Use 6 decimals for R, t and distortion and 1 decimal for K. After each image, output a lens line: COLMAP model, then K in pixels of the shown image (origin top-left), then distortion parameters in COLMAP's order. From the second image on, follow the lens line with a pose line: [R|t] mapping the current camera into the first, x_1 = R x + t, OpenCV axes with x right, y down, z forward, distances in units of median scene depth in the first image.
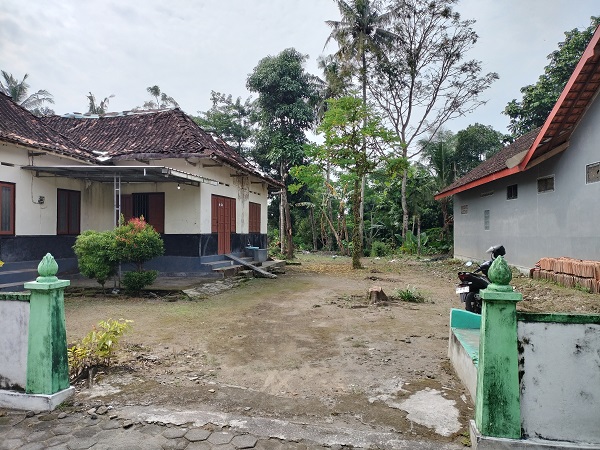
lens RADIAL K [[499.1, 0, 315.3], [0, 499.1, 223.5], [0, 0, 1]] dist [0.114821, -0.143267]
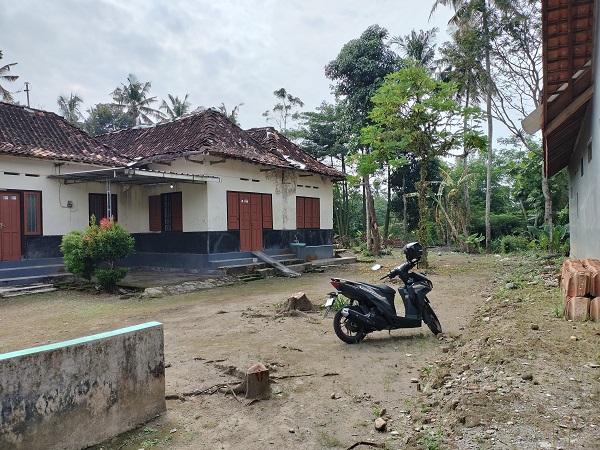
lens RADIAL K [[499.1, 0, 315.3], [0, 499.1, 223.5], [0, 0, 1]] dist [0.114821, -0.143267]
pose [[0.889552, -0.022602, -0.456275, 0.383221], [0.027806, 0.999602, 0.004695, 0.005768], [0.455987, -0.016864, 0.889827, 0.190387]]
